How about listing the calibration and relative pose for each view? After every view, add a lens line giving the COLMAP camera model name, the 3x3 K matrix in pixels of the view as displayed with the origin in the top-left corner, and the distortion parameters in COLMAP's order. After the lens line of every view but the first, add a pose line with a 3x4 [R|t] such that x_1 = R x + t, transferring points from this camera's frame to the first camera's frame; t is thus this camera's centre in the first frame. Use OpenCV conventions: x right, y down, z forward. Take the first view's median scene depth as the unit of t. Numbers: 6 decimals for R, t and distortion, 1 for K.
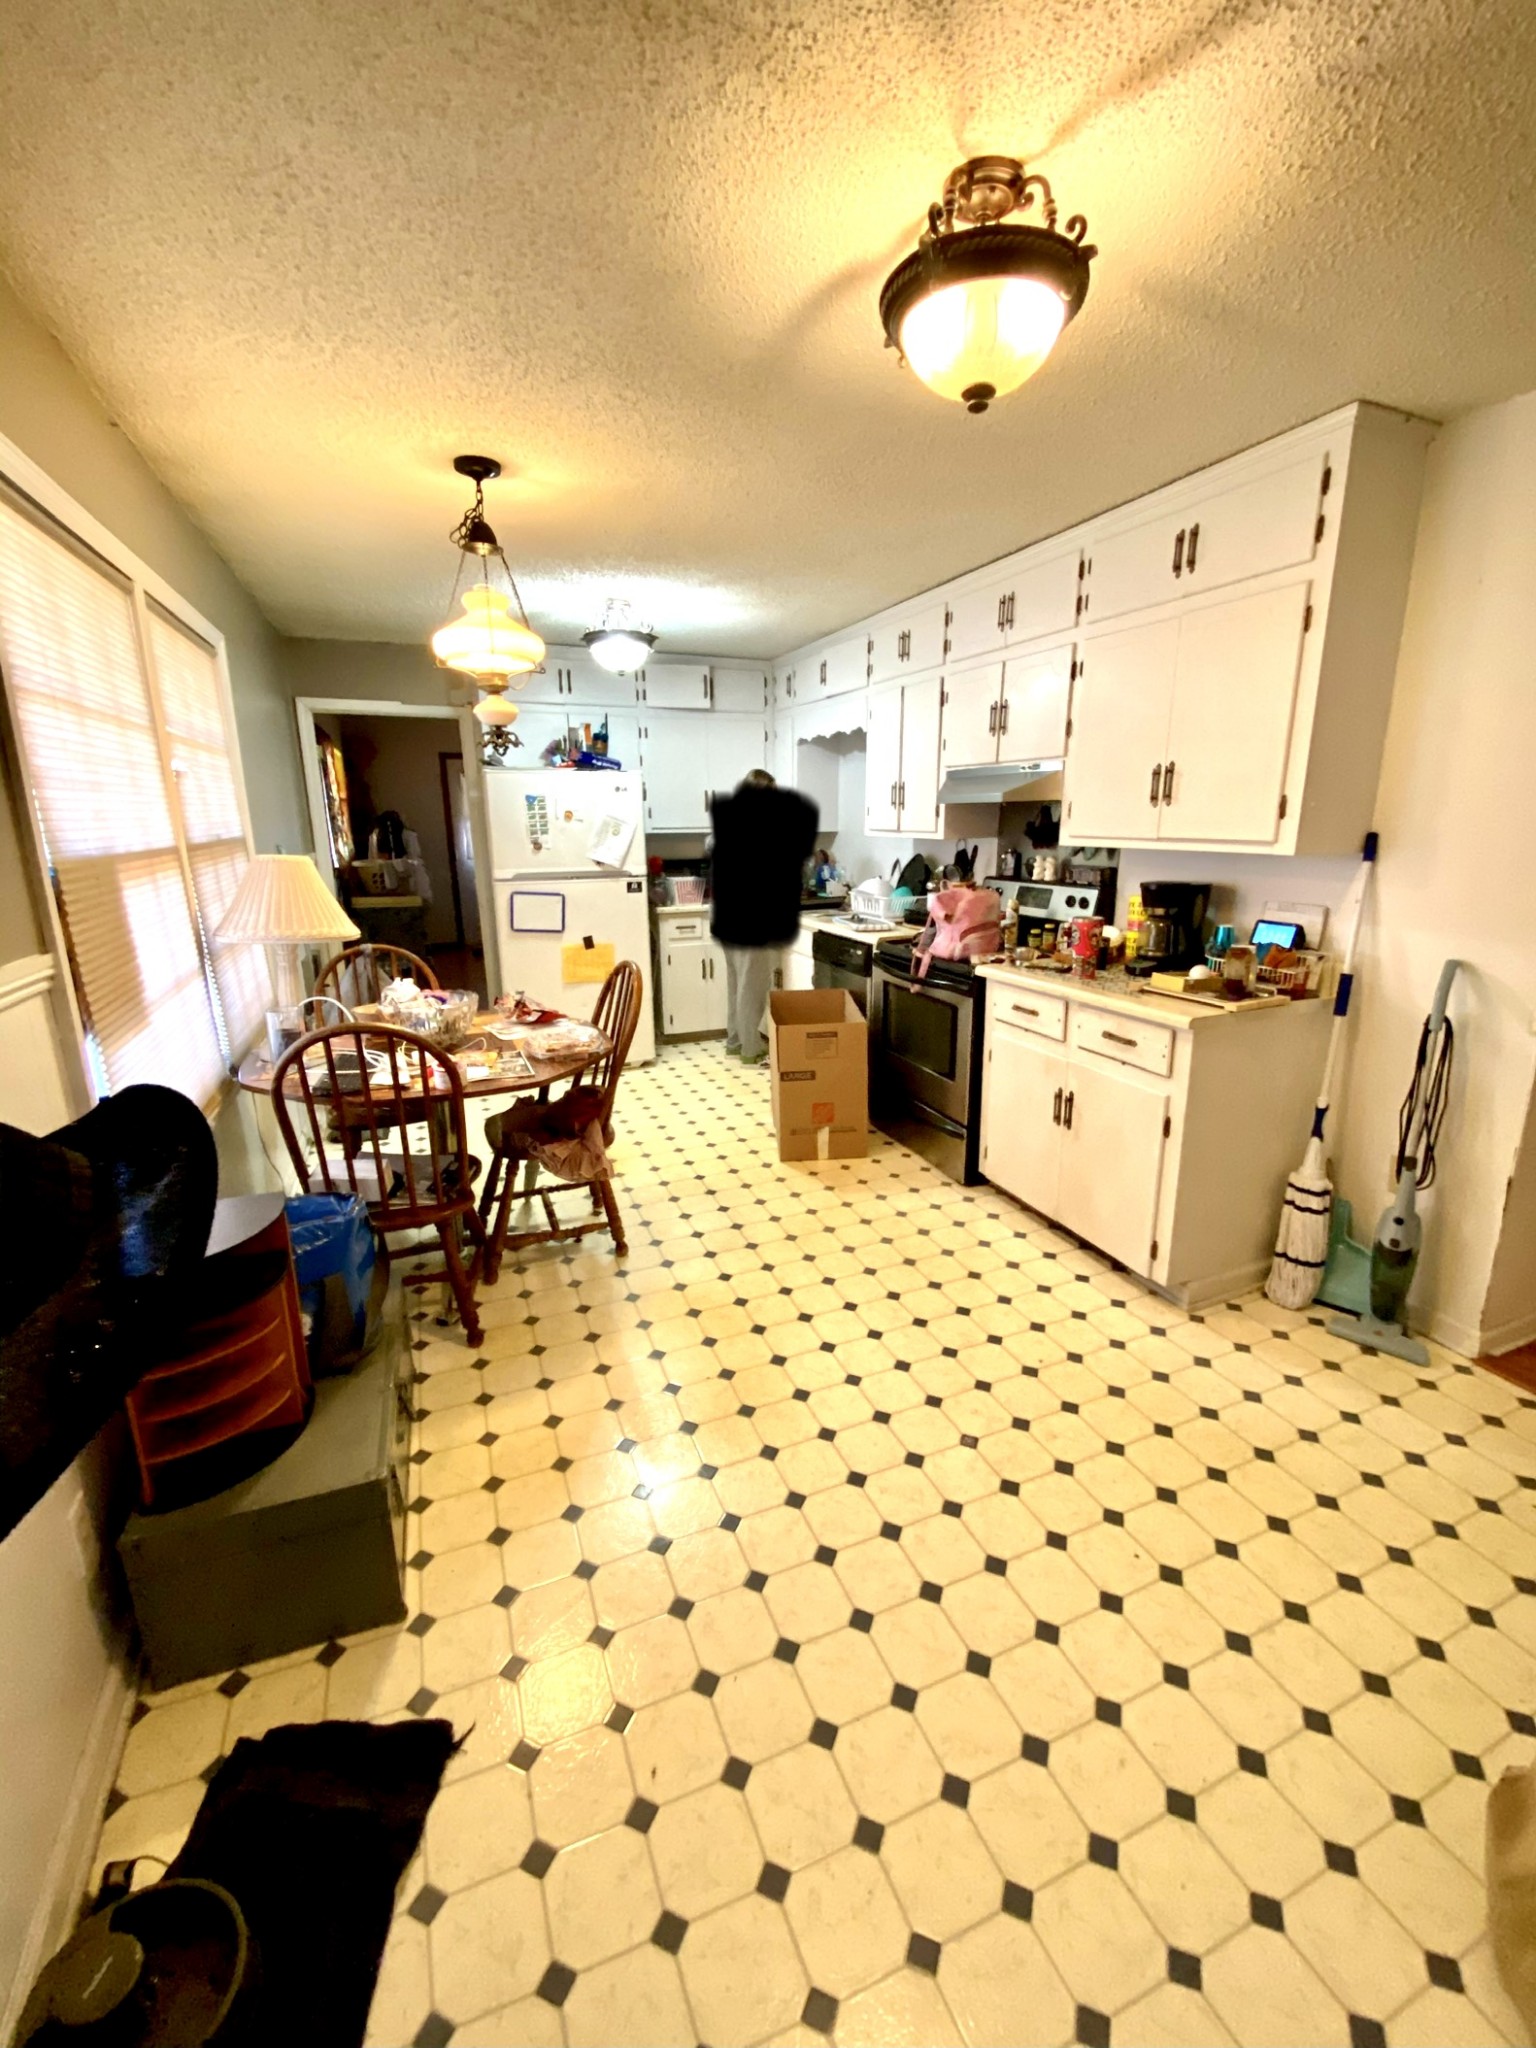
lens RADIAL K [[818.8, 0, 757.9], [0, 818.8, 1026.6], [0, 0, 1]] dist [-0.013230, -0.000355]
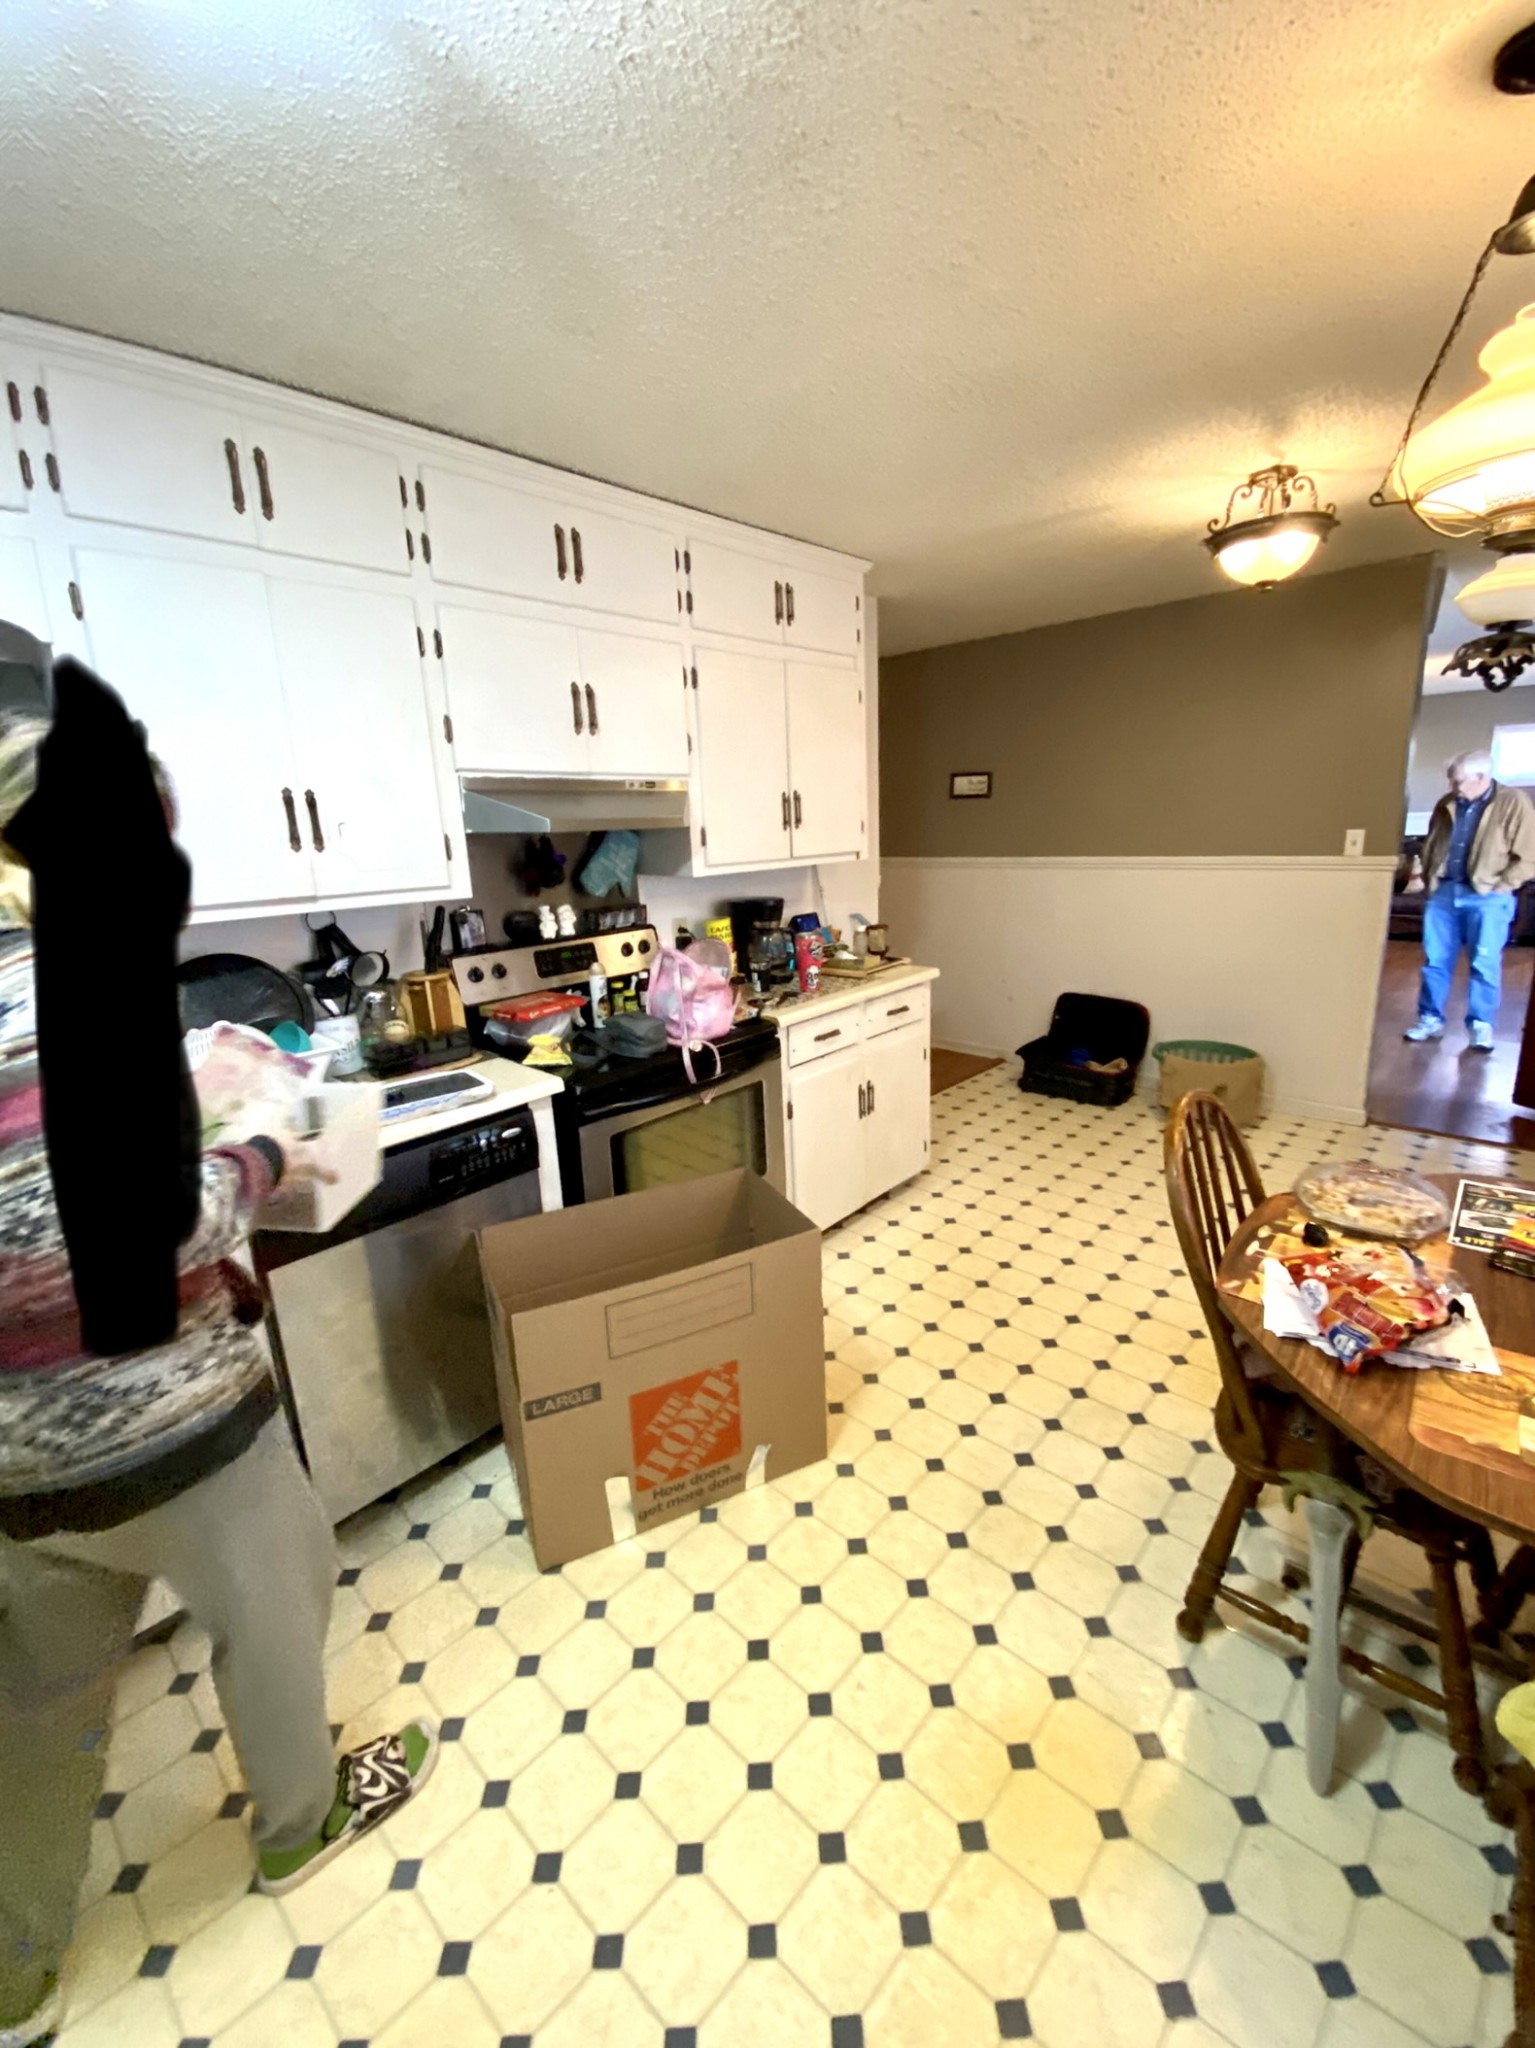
lens RADIAL K [[818.8, 0, 754.1], [0, 818.8, 1025.8], [0, 0, 1]] dist [-0.013230, -0.000355]
pose [[-0.416146, -0.182051, 0.890887, -0.562303], [0.286112, 0.903773, 0.318332, -0.412697], [-0.863112, 0.387366, -0.324015, 1.582151]]
